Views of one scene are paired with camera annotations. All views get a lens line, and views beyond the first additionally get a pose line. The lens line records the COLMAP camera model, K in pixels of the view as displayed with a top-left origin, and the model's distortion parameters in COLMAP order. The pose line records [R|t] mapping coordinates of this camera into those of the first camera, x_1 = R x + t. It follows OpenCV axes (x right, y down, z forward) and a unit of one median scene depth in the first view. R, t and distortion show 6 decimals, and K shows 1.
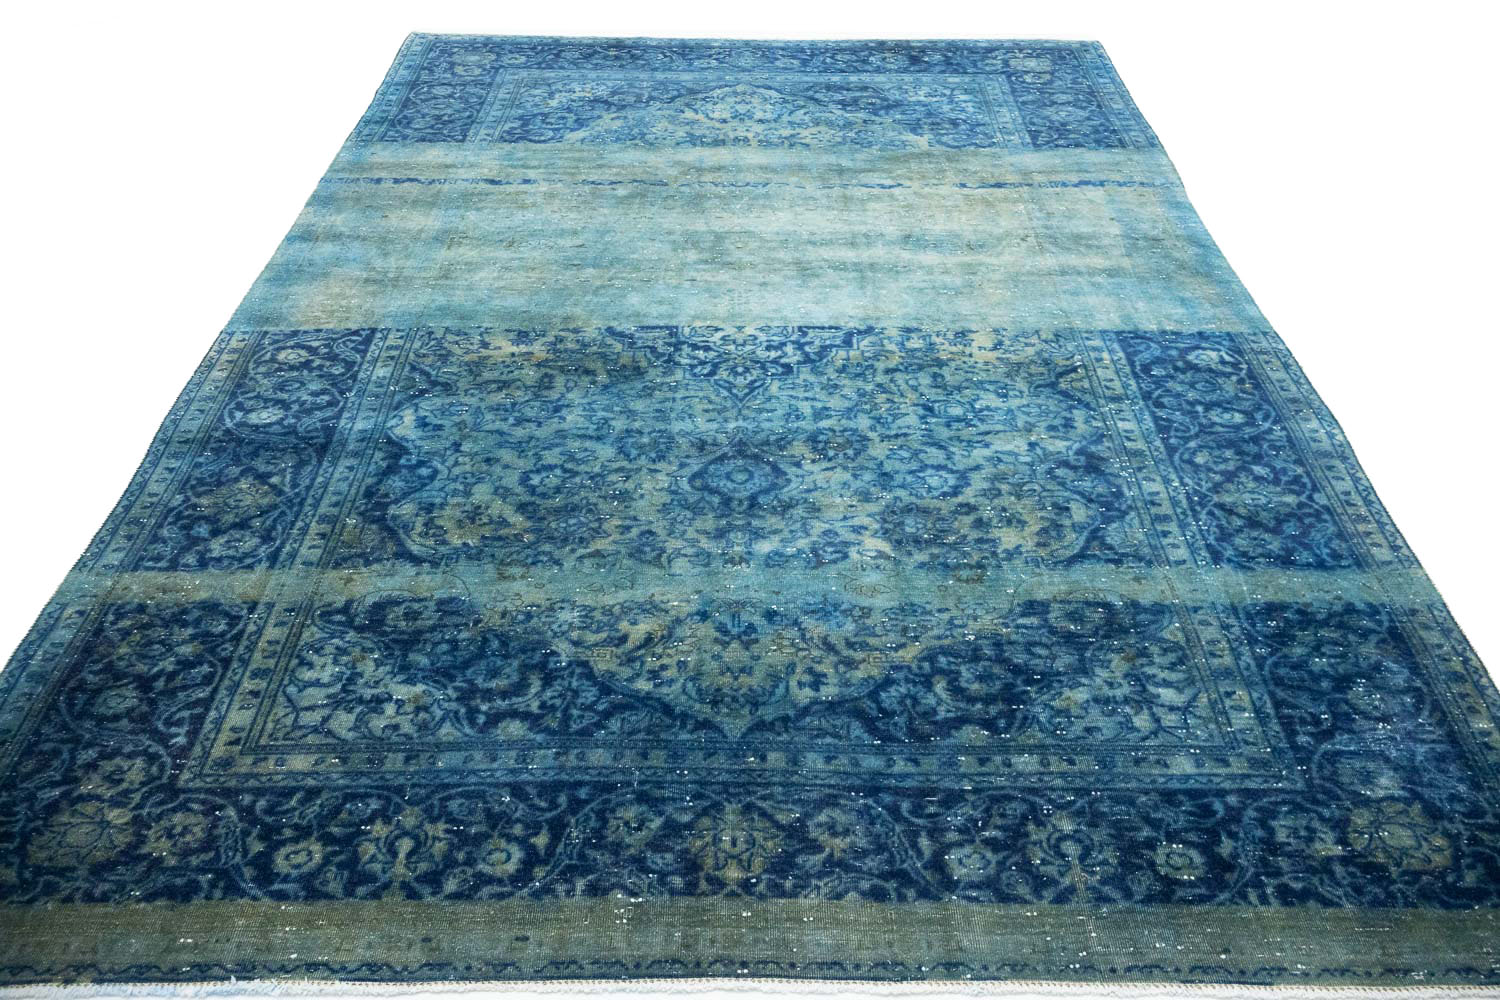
lens RADIAL K [[1239.3, 0, 737.8], [0, 1239.3, 507.7], [0, 0, 1]] dist [0.000801, -0.000626]
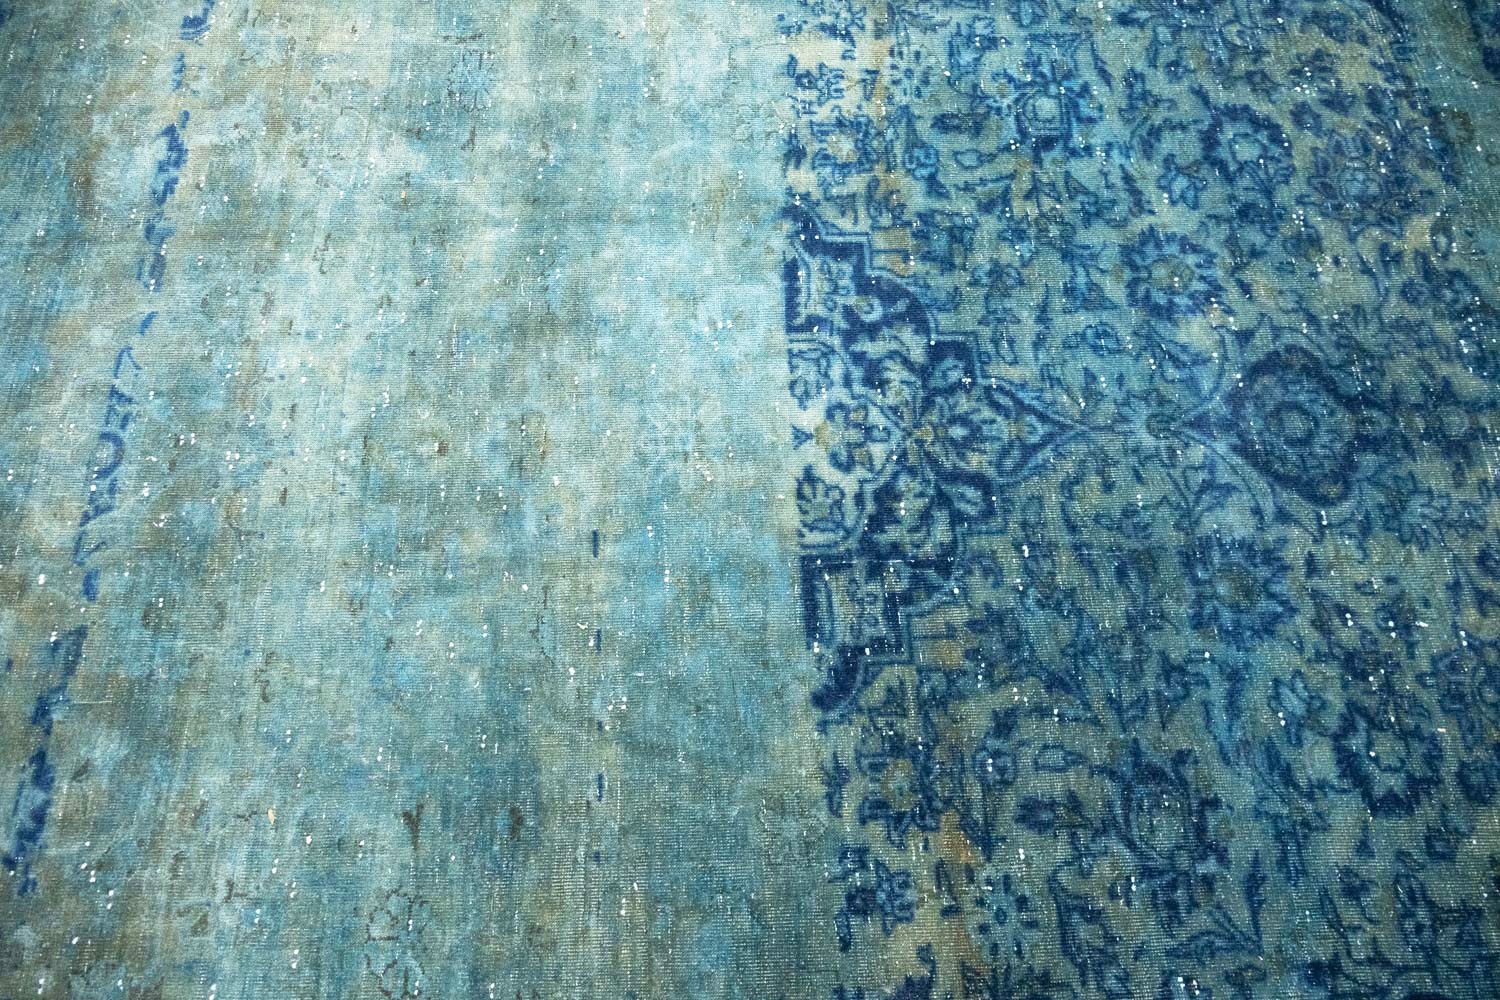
lens RADIAL K [[1239.3, 0, 729.3], [0, 1239.3, 508.6], [0, 0, 1]] dist [0.000801, -0.000626]
pose [[-0.032747, -0.917424, 0.396561, -0.234158], [0.633379, 0.287881, 0.718301, -0.547587], [-0.773149, 0.274696, 0.571650, 0.824016]]
